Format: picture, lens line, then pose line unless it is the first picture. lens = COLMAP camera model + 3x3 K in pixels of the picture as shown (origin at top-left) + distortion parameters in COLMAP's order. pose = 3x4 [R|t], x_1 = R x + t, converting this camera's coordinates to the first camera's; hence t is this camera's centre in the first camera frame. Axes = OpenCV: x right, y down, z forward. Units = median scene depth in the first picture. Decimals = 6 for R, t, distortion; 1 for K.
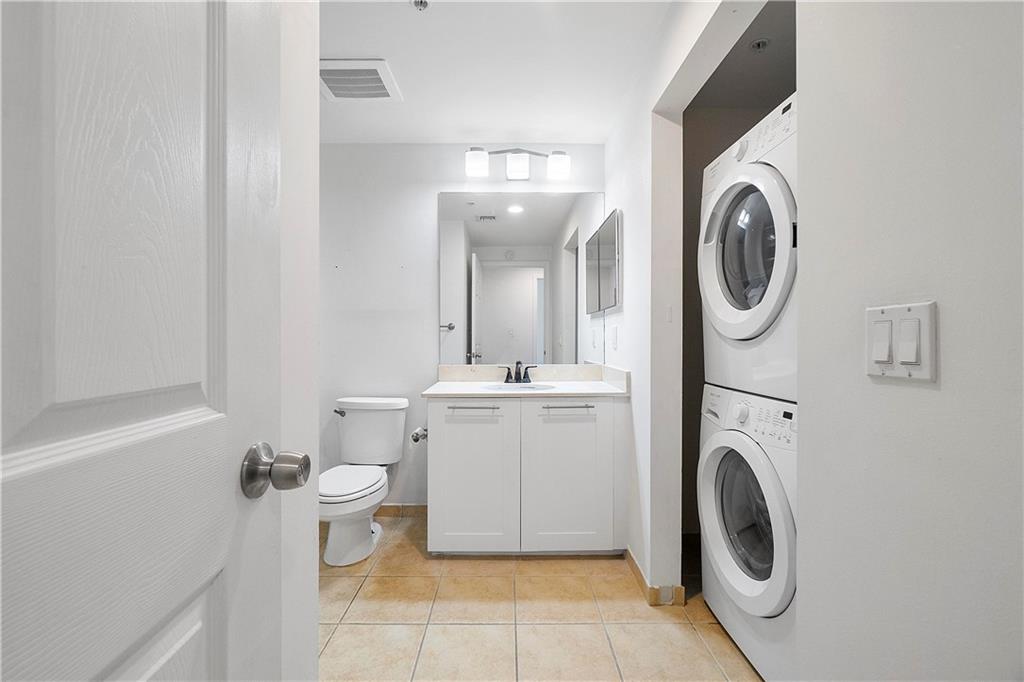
lens RADIAL K [[438.9, 0, 508.8], [0, 438.9, 338.9], [0, 0, 1]] dist [-0.003122, -0.000112]
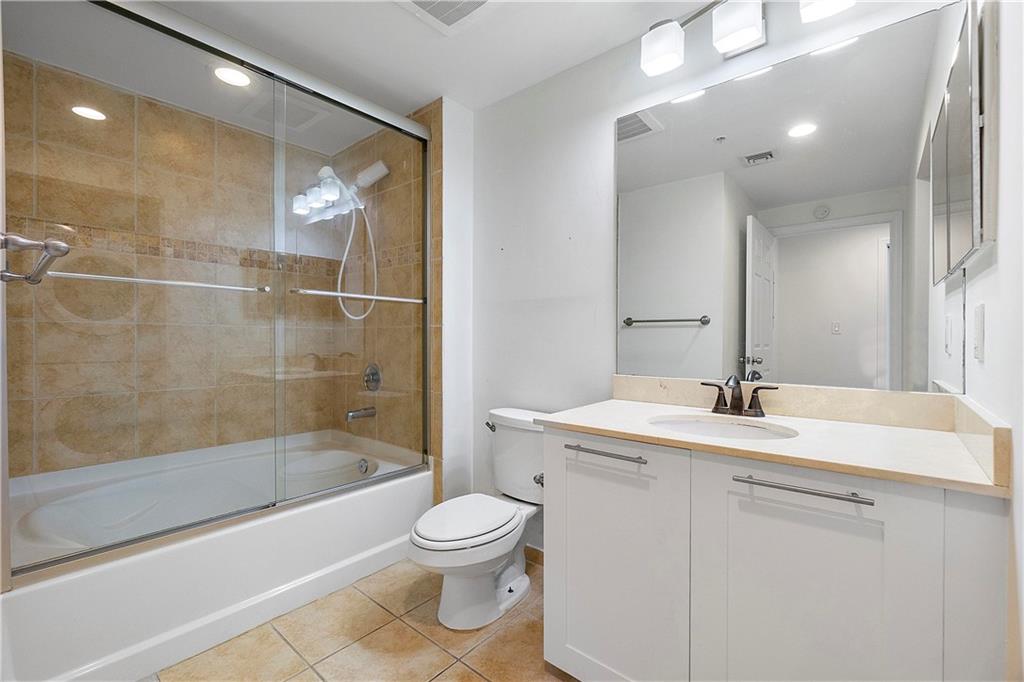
lens RADIAL K [[439.7, 0, 509.0], [0, 439.7, 340.7], [0, 0, 1]] dist [-0.002379, -0.000076]
pose [[0.756660, 0.005353, -0.653786, 0.167558], [-0.001162, 0.999976, 0.006841, 0.002493], [0.653807, -0.004417, 0.756648, 0.391483]]
